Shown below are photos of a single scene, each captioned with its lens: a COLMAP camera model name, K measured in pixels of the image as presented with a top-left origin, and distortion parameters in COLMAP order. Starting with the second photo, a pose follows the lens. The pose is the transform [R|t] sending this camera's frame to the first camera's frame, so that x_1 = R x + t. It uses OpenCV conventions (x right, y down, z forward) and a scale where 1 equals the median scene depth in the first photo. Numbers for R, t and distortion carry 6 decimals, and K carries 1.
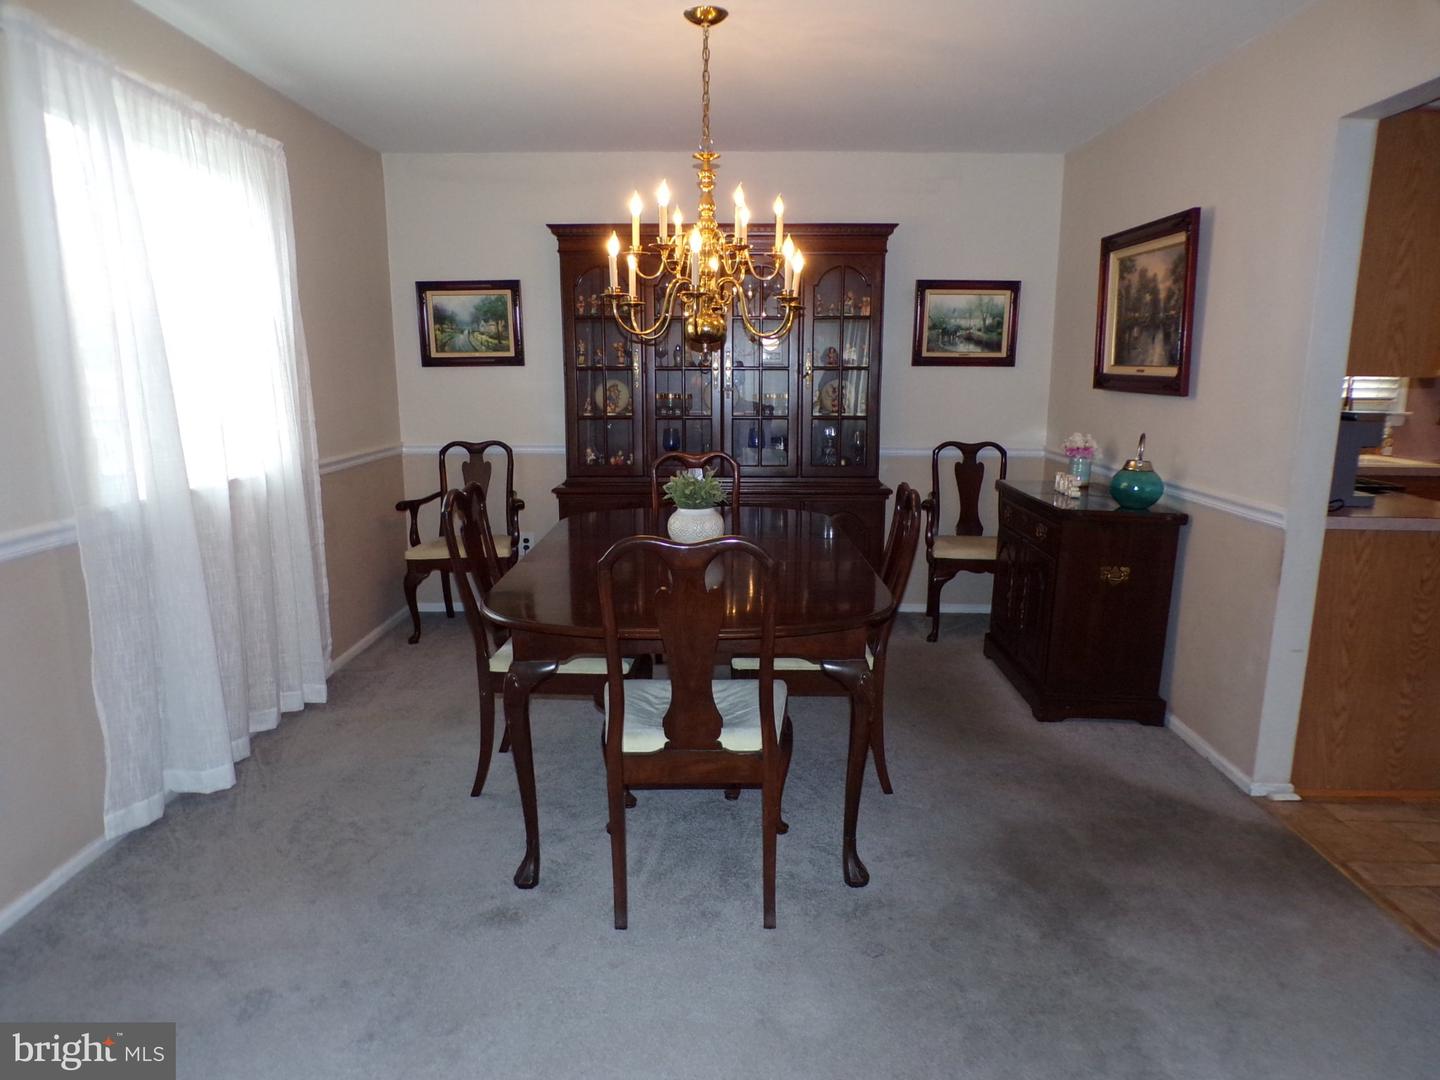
lens RADIAL K [[971.2, 0, 720.7], [0, 971.2, 541.5], [0, 0, 1]] dist [-0.025429, 0.022794]
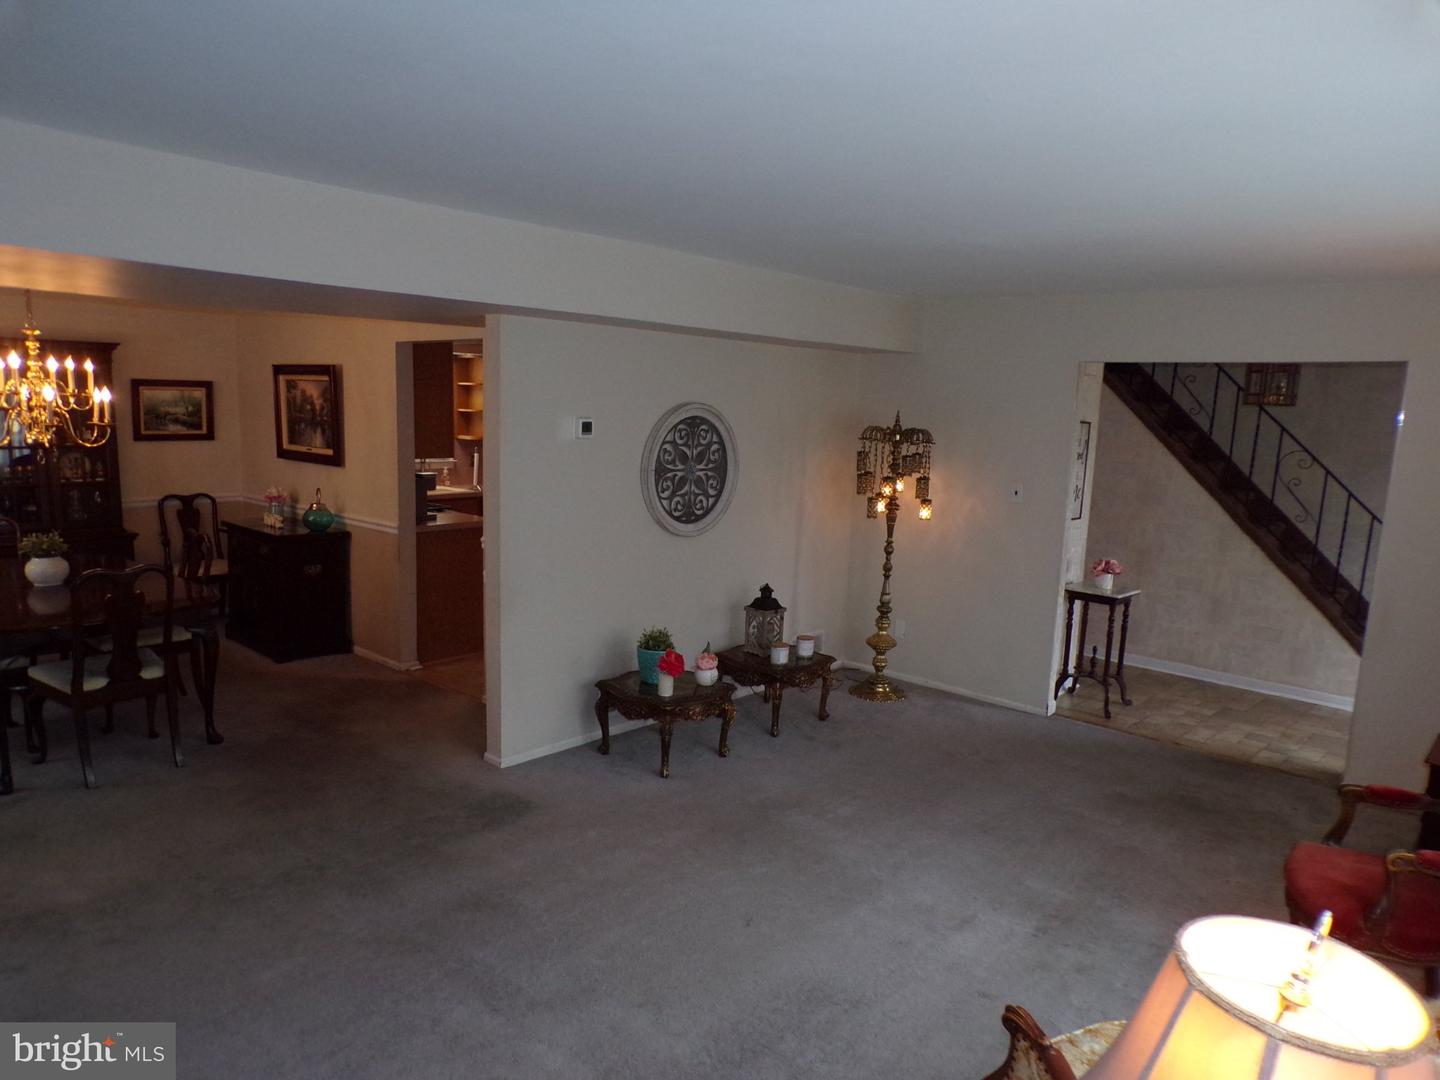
lens RADIAL K [[890.3, 0, 719.1], [0, 890.3, 542.1], [0, 0, 1]] dist [-0.028005, -0.001325]
pose [[0.635788, -0.102734, 0.764996, -0.313041], [0.113828, 0.992746, 0.038717, 0.005744], [-0.763424, 0.062462, 0.642870, -0.537098]]
